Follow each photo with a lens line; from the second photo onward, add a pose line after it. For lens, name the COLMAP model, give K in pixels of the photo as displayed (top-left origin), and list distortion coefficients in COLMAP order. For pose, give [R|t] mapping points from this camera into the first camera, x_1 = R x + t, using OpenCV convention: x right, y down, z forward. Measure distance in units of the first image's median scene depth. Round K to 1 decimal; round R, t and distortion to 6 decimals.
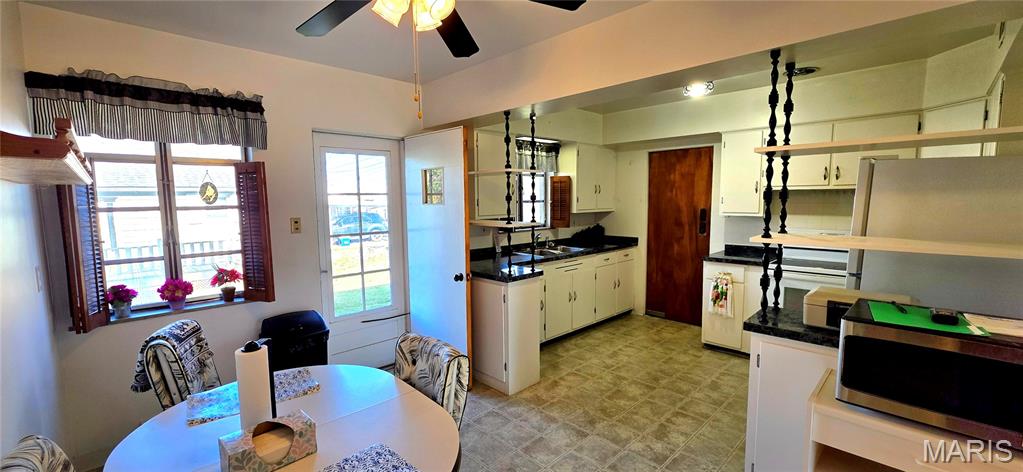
lens RADIAL K [[409.6, 0, 507.8], [0, 409.6, 244.2], [0, 0, 1]] dist [-0.001759, 0.002079]
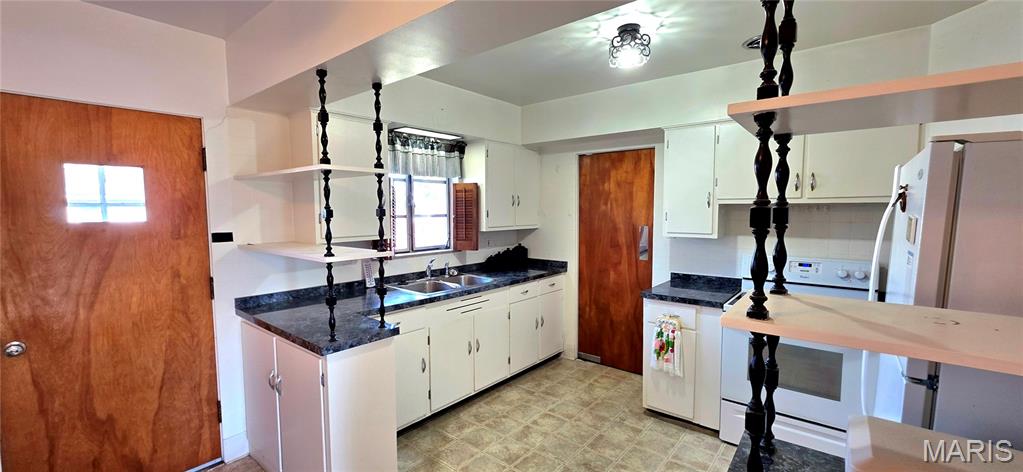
lens RADIAL K [[409.6, 0, 513.3], [0, 409.6, 244.1], [0, 0, 1]] dist [-0.001759, 0.002079]
pose [[0.992998, -0.001842, 0.118117, 0.140588], [0.005071, 0.999622, -0.027040, -0.034423], [-0.118022, 0.027449, 0.992632, 0.259252]]
